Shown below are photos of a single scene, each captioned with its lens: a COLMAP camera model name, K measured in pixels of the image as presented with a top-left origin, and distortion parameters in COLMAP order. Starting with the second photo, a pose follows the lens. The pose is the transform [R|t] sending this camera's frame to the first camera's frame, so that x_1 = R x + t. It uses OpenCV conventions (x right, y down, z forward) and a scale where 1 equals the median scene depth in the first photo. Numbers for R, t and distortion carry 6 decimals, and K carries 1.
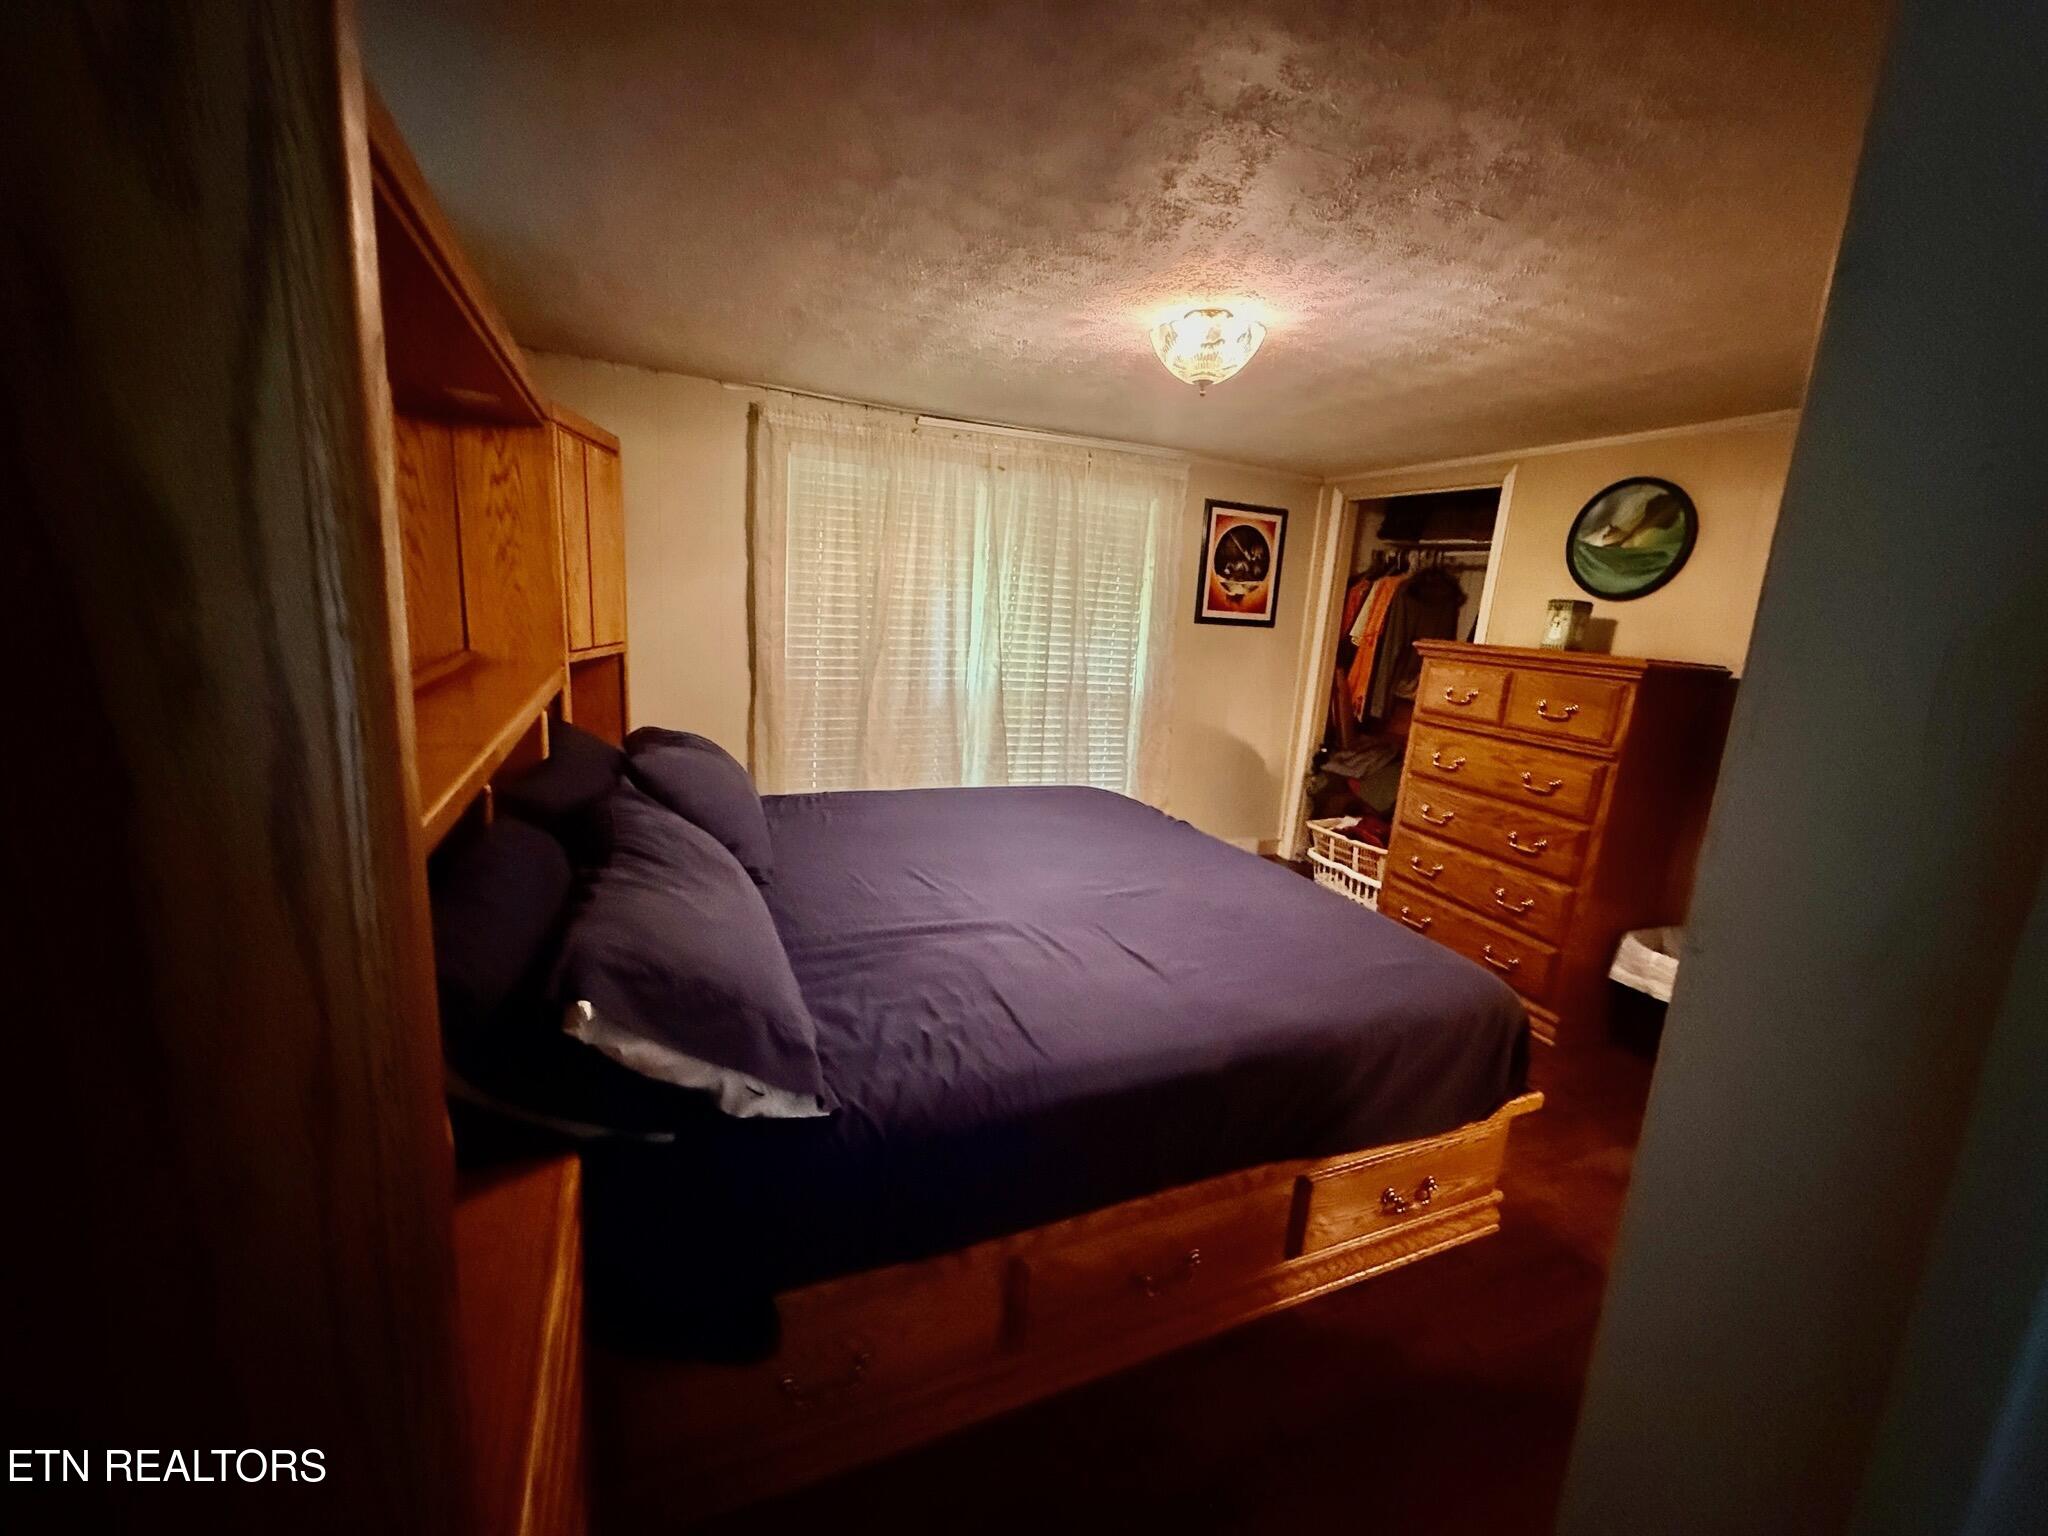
lens RADIAL K [[812.5, 0, 1016.3], [0, 812.5, 768.9], [0, 0, 1]] dist [-0.001606, 0.001312]
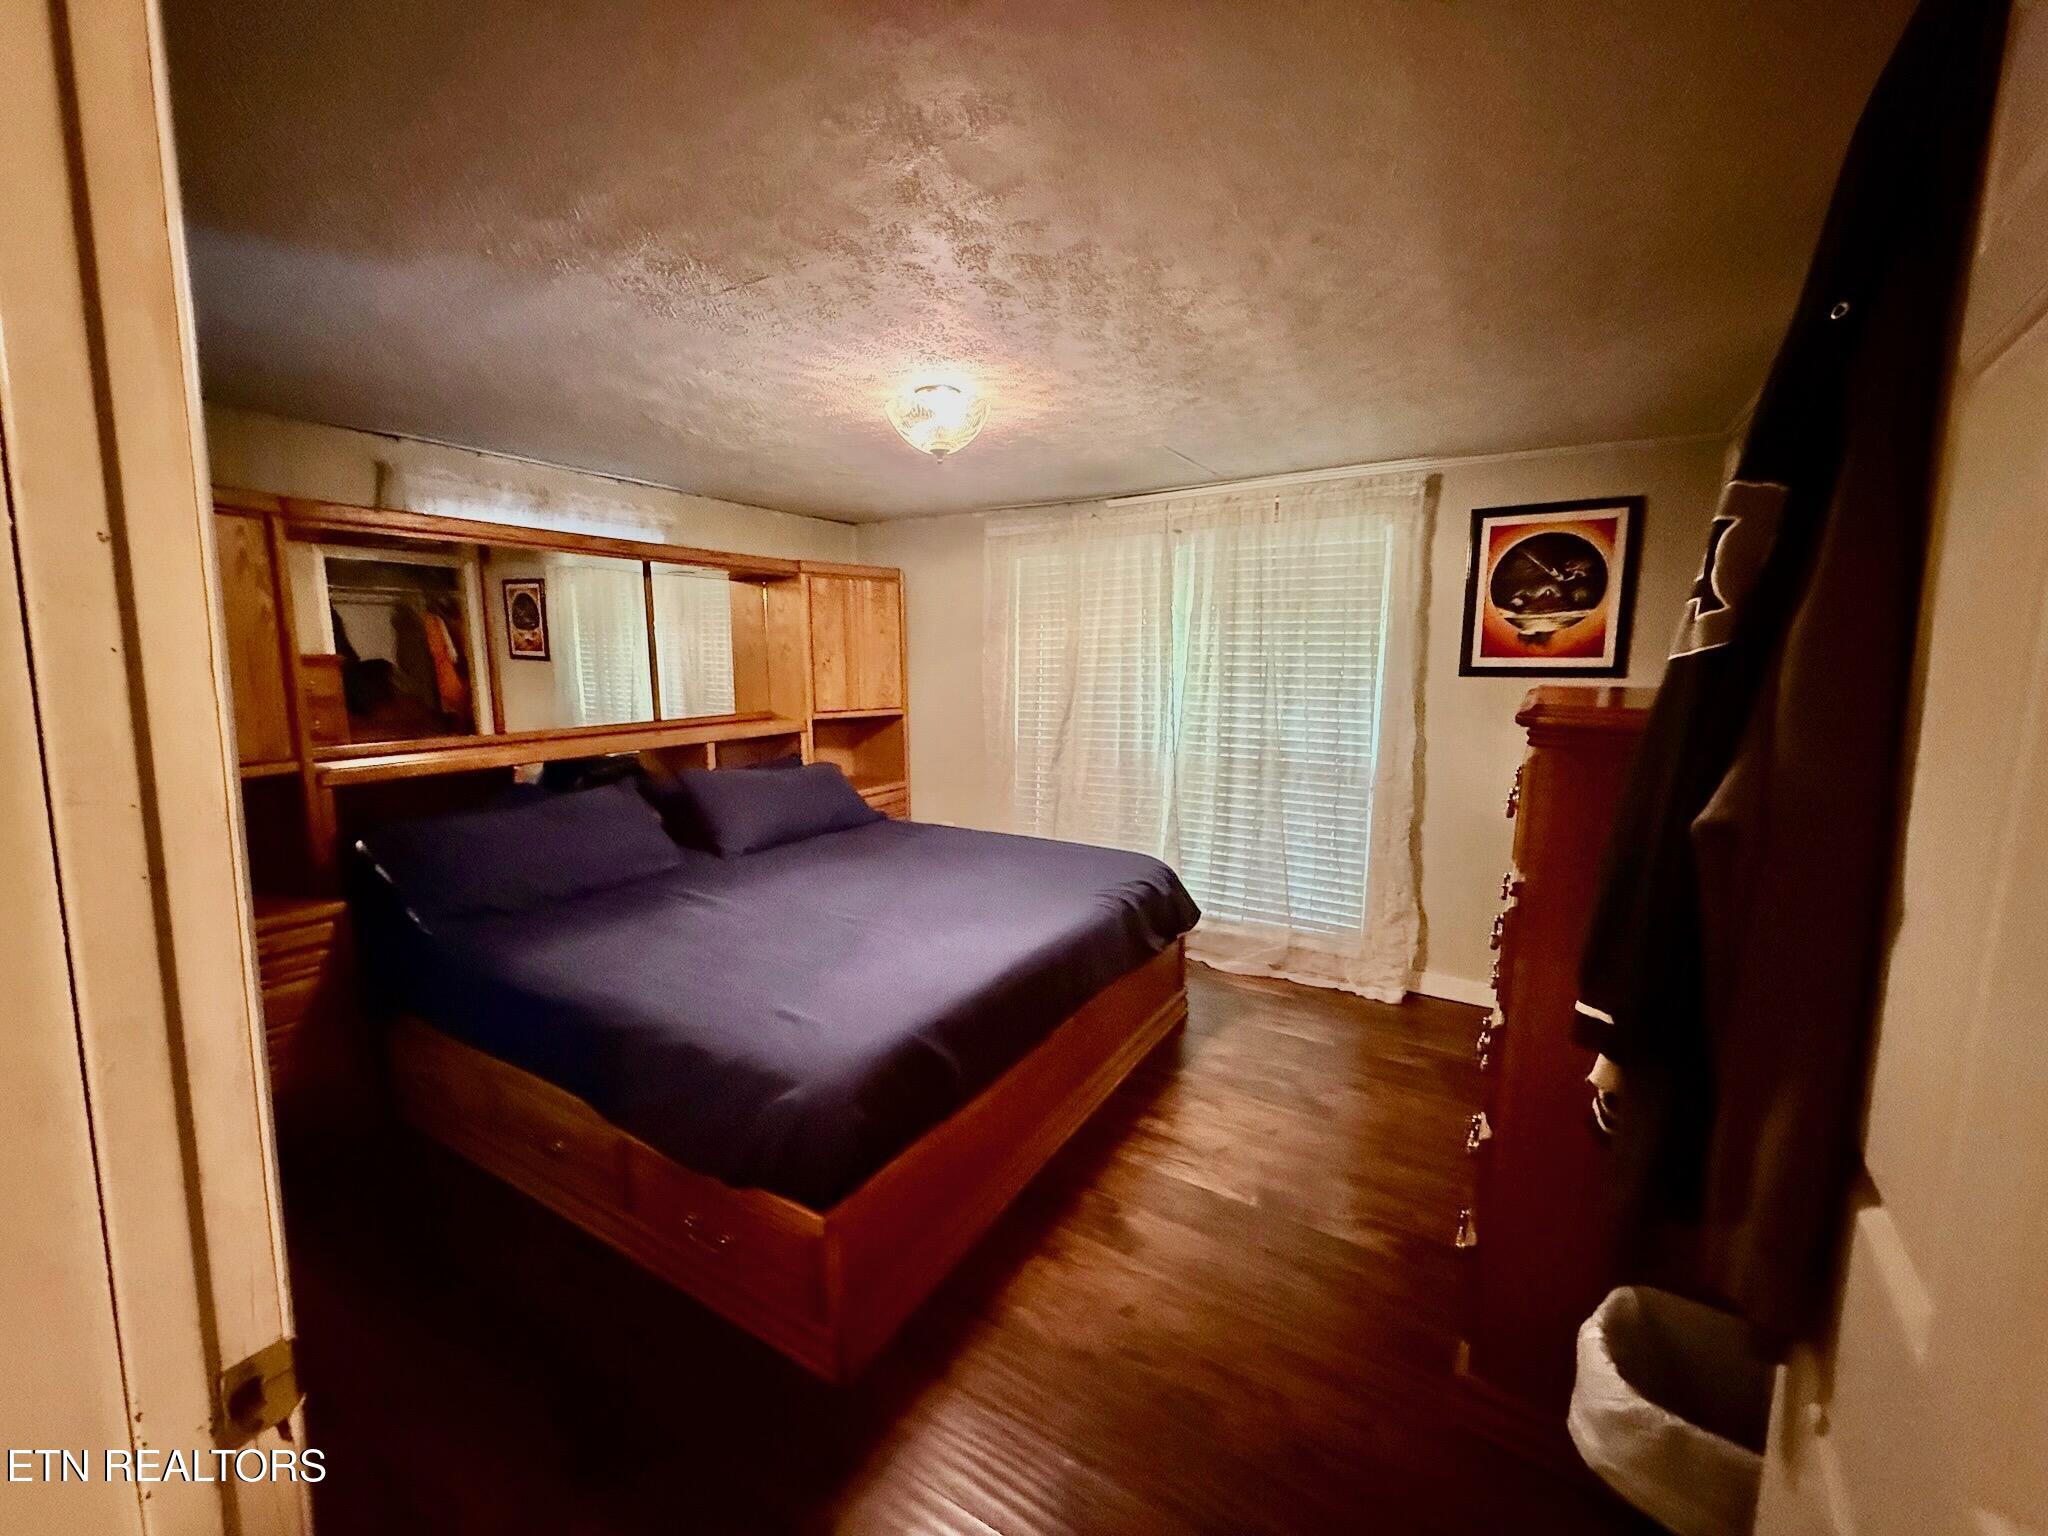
lens RADIAL K [[812.5, 0, 1021.0], [0, 812.5, 758.5], [0, 0, 1]] dist [-0.001606, 0.001312]
pose [[0.578850, 0.038595, -0.814520, 0.590602], [-0.124939, 0.991283, -0.041819, -0.024428], [0.805806, 0.125972, 0.578626, 0.260222]]
